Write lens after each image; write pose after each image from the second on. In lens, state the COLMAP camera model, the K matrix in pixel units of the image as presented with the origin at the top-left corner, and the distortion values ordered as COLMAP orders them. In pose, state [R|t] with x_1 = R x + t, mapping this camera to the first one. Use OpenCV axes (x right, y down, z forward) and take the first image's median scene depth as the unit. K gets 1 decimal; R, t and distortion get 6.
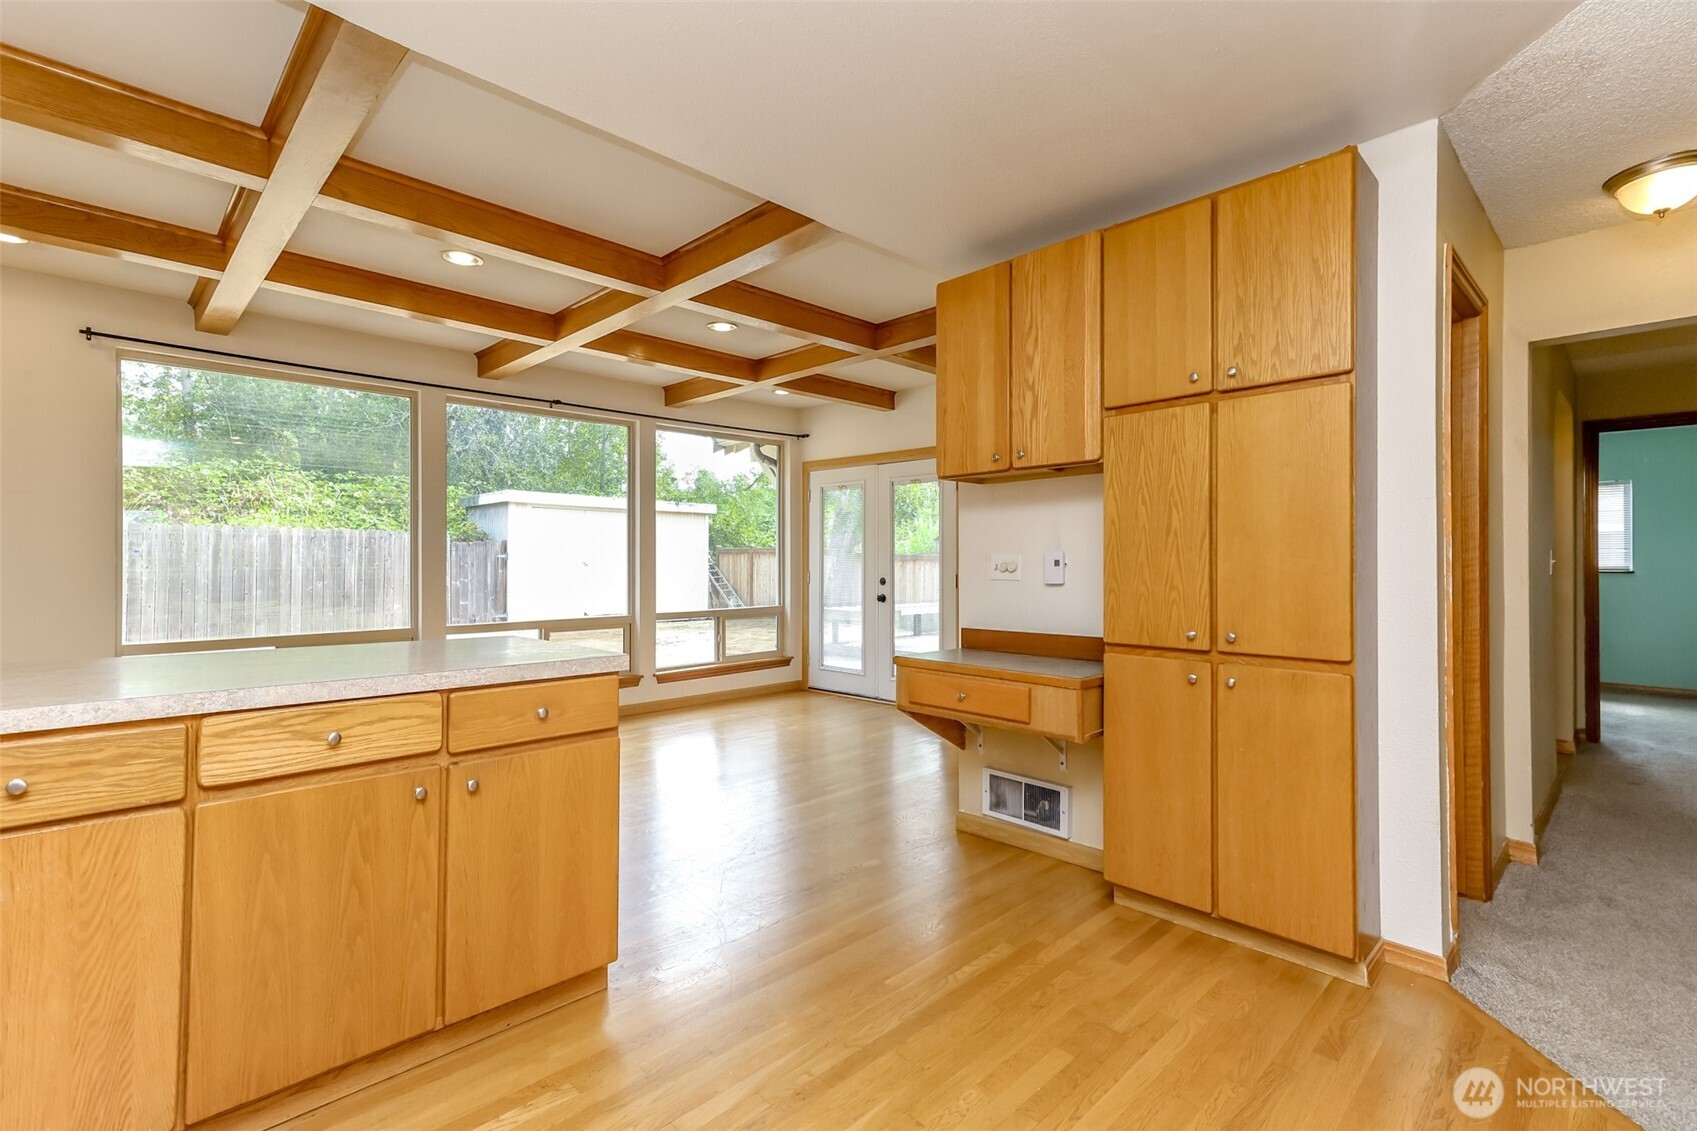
lens RADIAL K [[778.5, 0, 851.6], [0, 778.5, 564.5], [0, 0, 1]] dist [0.017241, 0.000108]
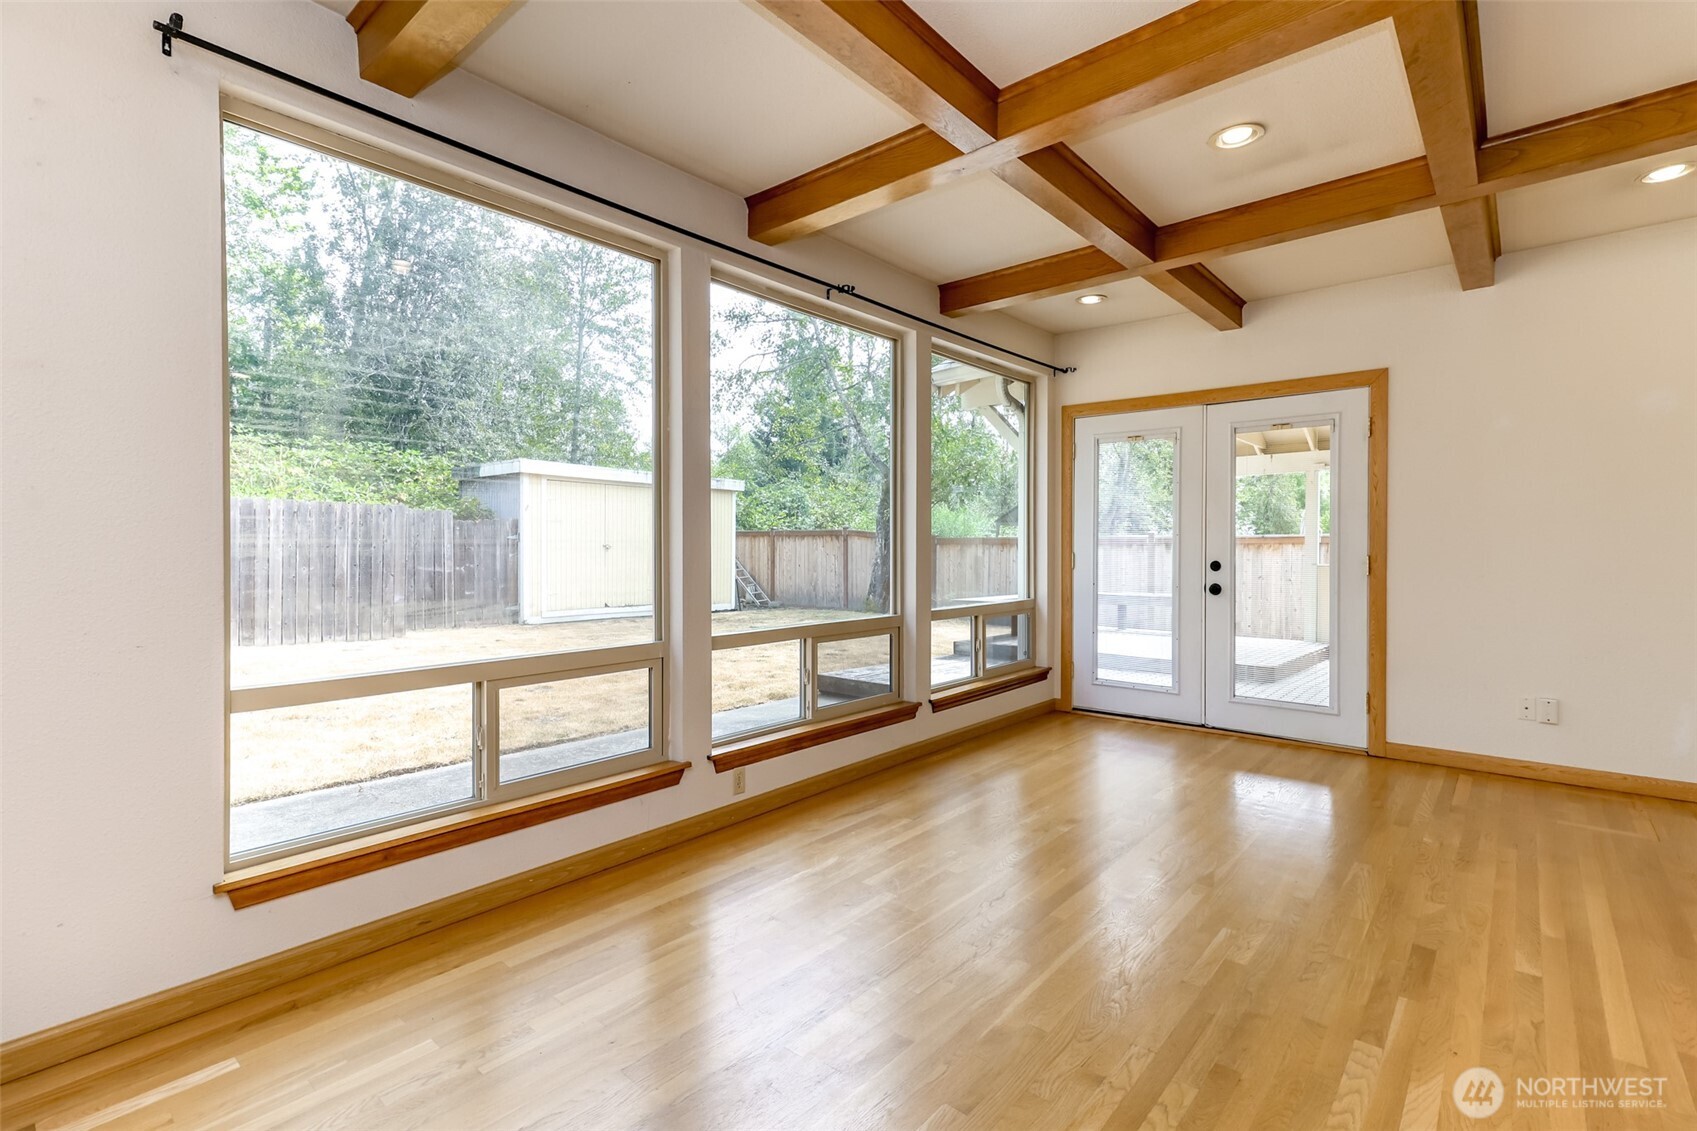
lens RADIAL K [[778.5, 0, 845.7], [0, 778.5, 557.4], [0, 0, 1]] dist [0.017241, 0.000108]
pose [[0.996705, 0.002490, 0.081074, -0.327705], [-0.003089, 0.999969, 0.007269, 0.008128], [-0.081054, -0.007495, 0.996682, 0.269512]]
